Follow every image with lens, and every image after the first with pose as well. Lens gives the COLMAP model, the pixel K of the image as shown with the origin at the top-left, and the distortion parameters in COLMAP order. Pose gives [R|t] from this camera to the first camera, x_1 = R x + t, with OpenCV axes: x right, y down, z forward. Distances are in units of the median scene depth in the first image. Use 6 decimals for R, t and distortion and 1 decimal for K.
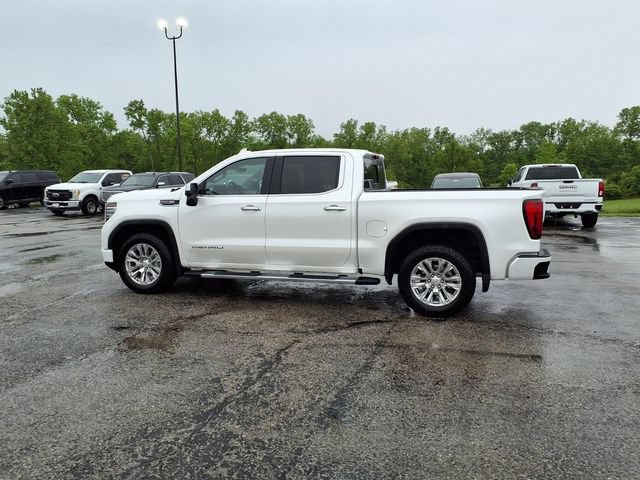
lens RADIAL K [[509.3, 0, 318.9], [0, 509.3, 241.2], [0, 0, 1]] dist [0.071062, -0.100779]
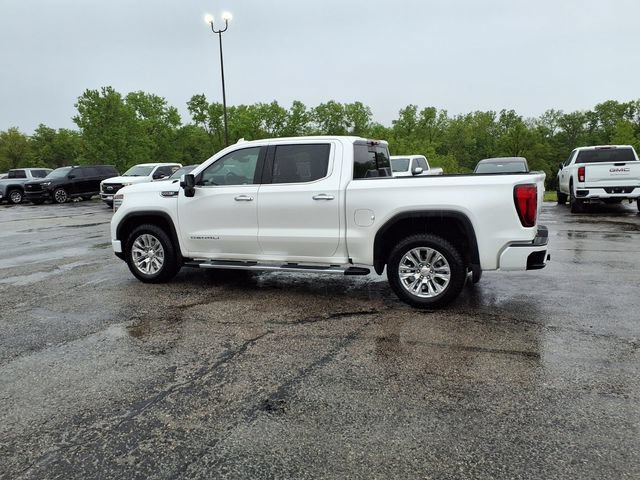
lens RADIAL K [[509.3, 0, 318.7], [0, 509.3, 242.1], [0, 0, 1]] dist [0.071062, -0.100779]
pose [[0.992661, -0.004677, -0.120839, 0.121381], [0.007434, 0.999722, 0.022378, -0.000428], [0.120700, -0.023112, 0.992420, 0.017913]]
